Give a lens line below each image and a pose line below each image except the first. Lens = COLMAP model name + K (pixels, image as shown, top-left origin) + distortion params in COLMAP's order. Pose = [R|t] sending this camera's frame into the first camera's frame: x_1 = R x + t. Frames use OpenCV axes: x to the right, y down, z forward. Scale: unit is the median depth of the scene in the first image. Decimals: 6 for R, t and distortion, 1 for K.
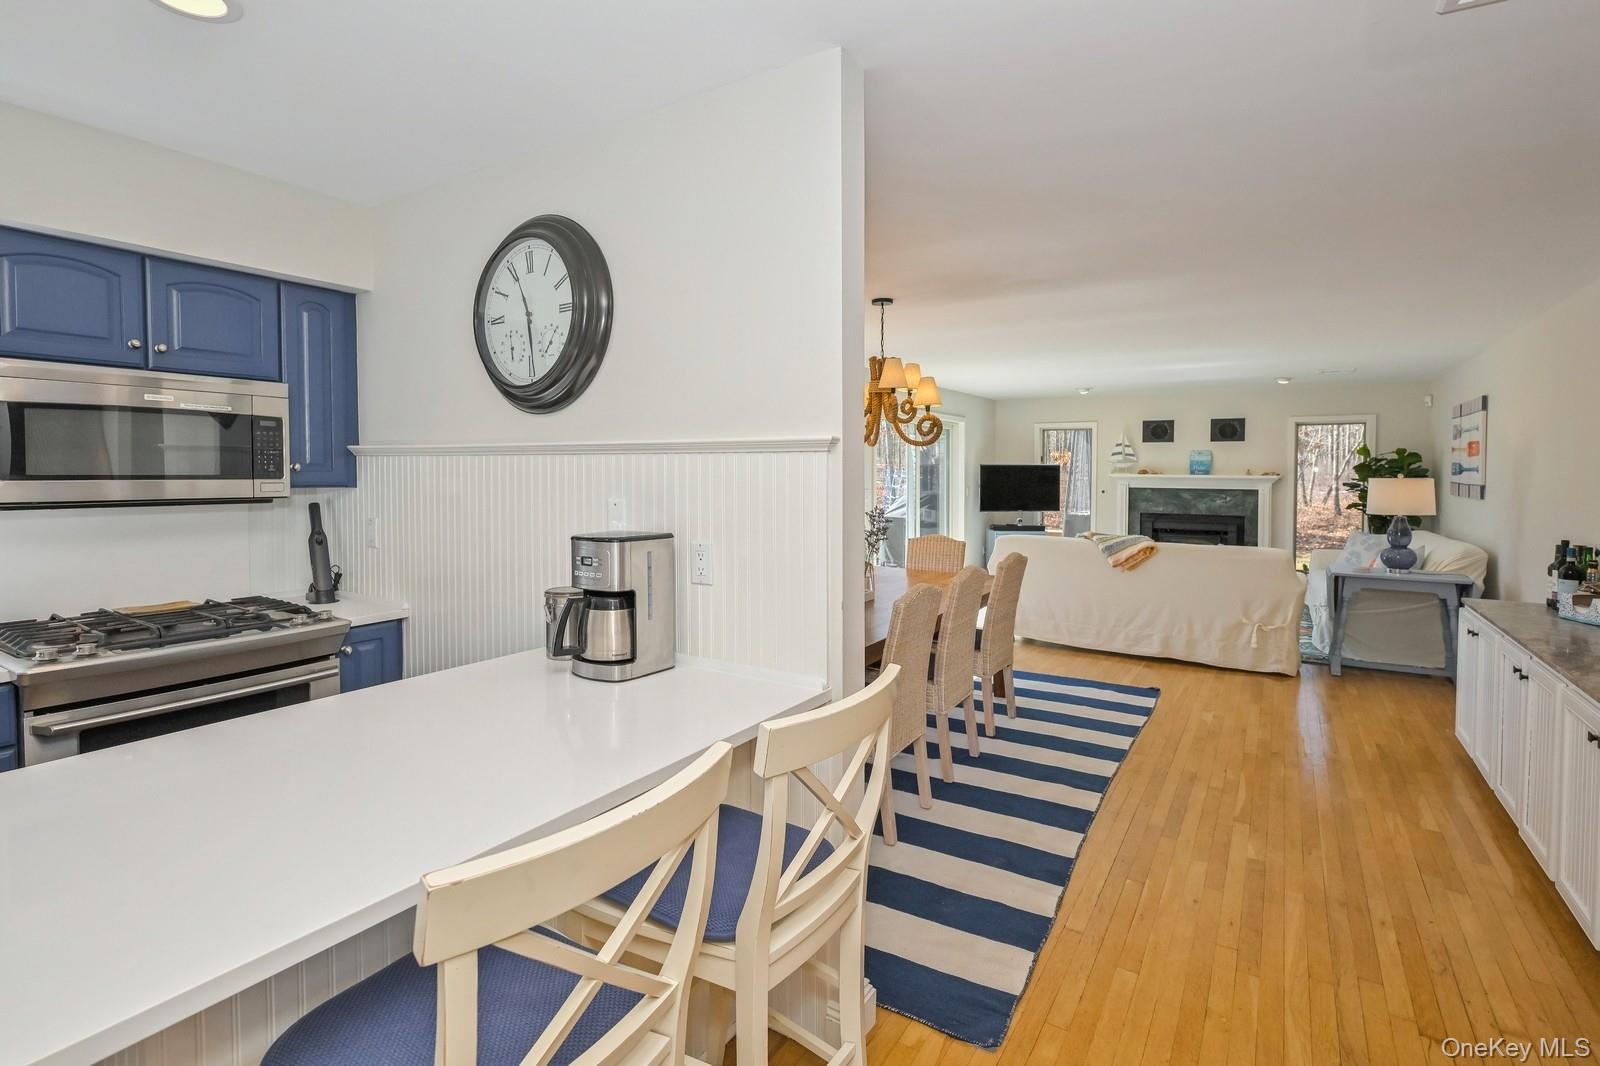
lens RADIAL K [[763.7, 0, 791.6], [0, 763.7, 489.5], [0, 0, 1]] dist [-0.001532, -0.000697]
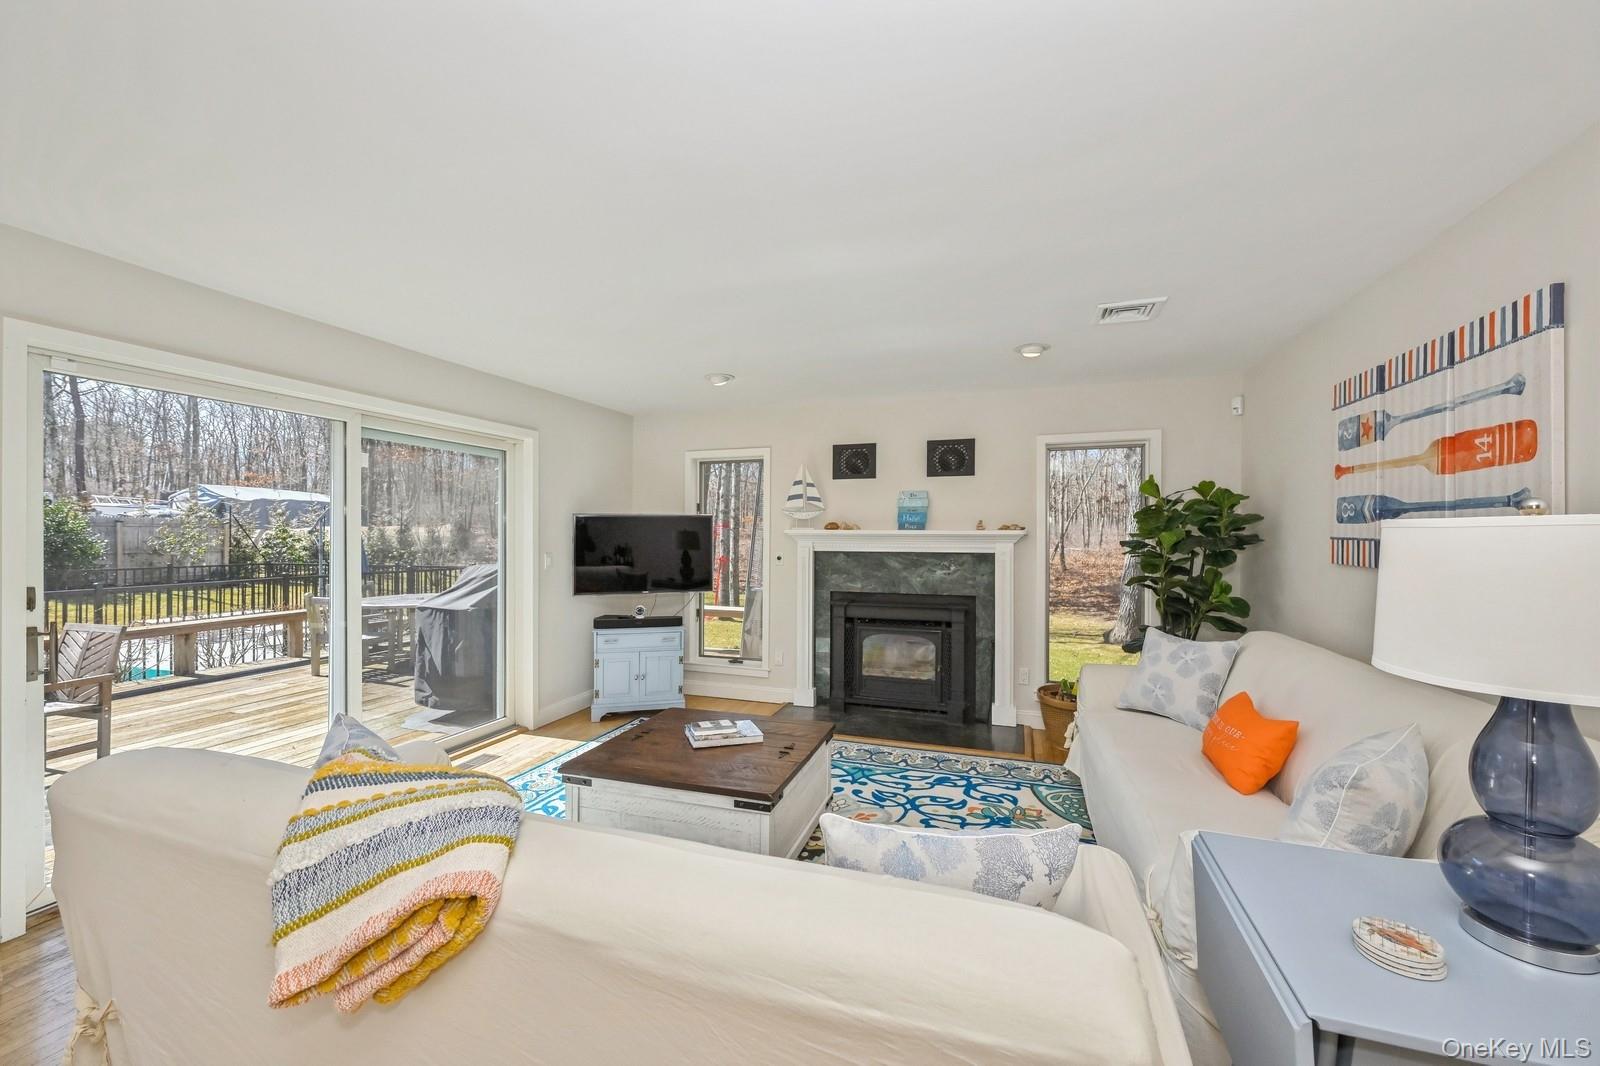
lens RADIAL K [[600.2, 0, 861.8], [0, 600.2, 535.5], [0, 0, 1]] dist [0.000103, -0.000008]
pose [[0.949063, -0.005018, 0.315047, 0.404789], [0.012064, 0.999719, -0.020418, -0.006293], [-0.314856, 0.023179, 0.948857, 0.650152]]
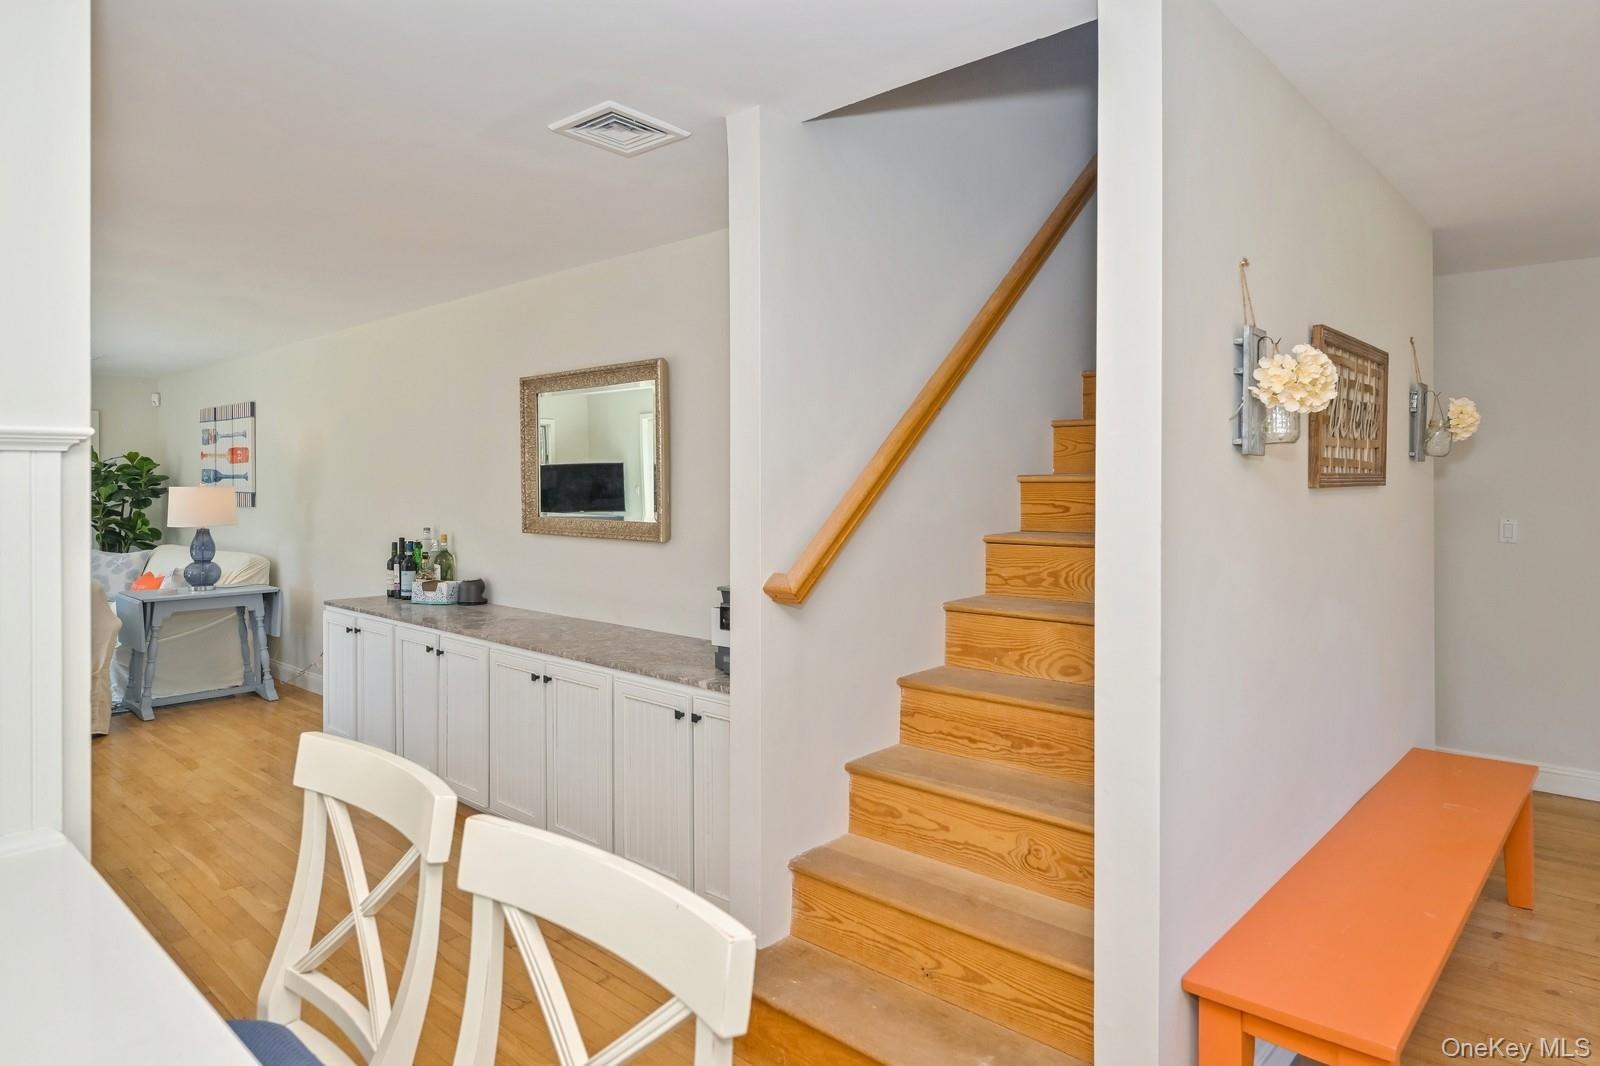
lens RADIAL K [[968.9, 0, 796.3], [0, 968.9, 486.5], [0, 0, 1]] dist [-0.003403, -0.000977]
pose [[0.155471, -0.011557, 0.987773, -0.171045], [0.026463, 0.999621, 0.007530, -0.003297], [-0.987486, 0.024969, 0.155718, 0.085202]]
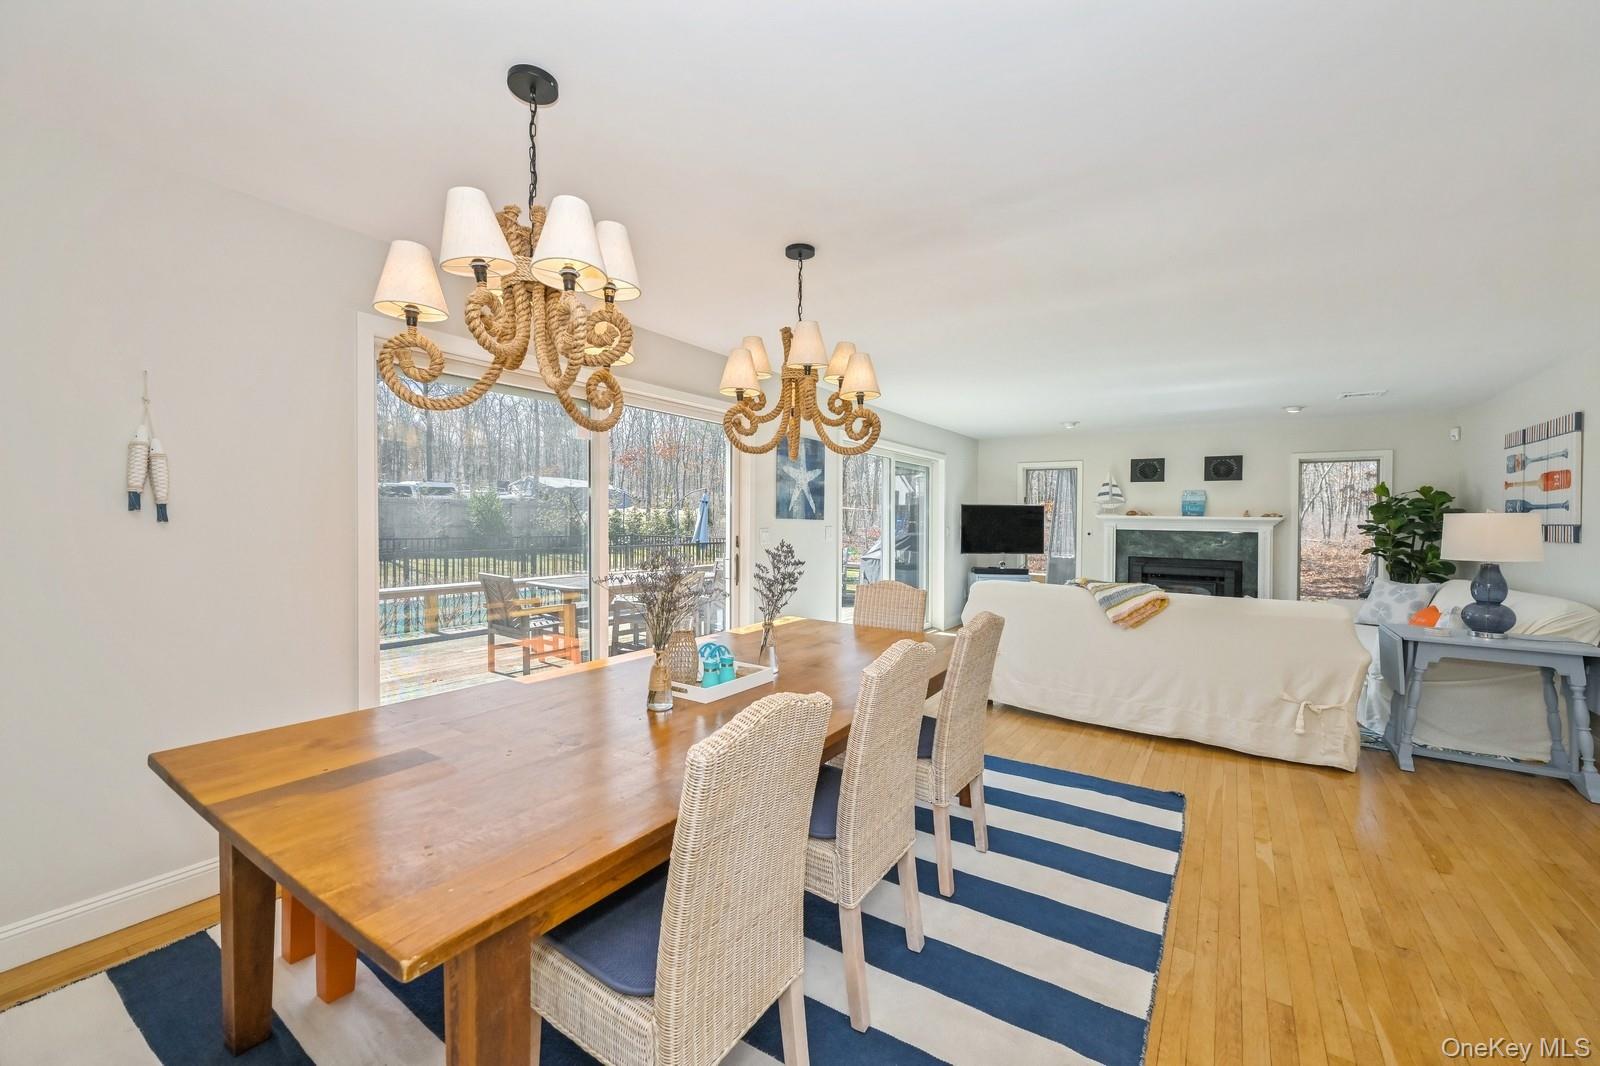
lens RADIAL K [[636.1, 0, 825.8], [0, 636.1, 521.0], [0, 0, 1]] dist [-0.000188, -0.000004]
pose [[0.999859, 0.009991, 0.013478, 0.087617], [-0.009691, 0.999708, -0.022142, 0.009631], [-0.013695, 0.022008, 0.999664, 0.268170]]
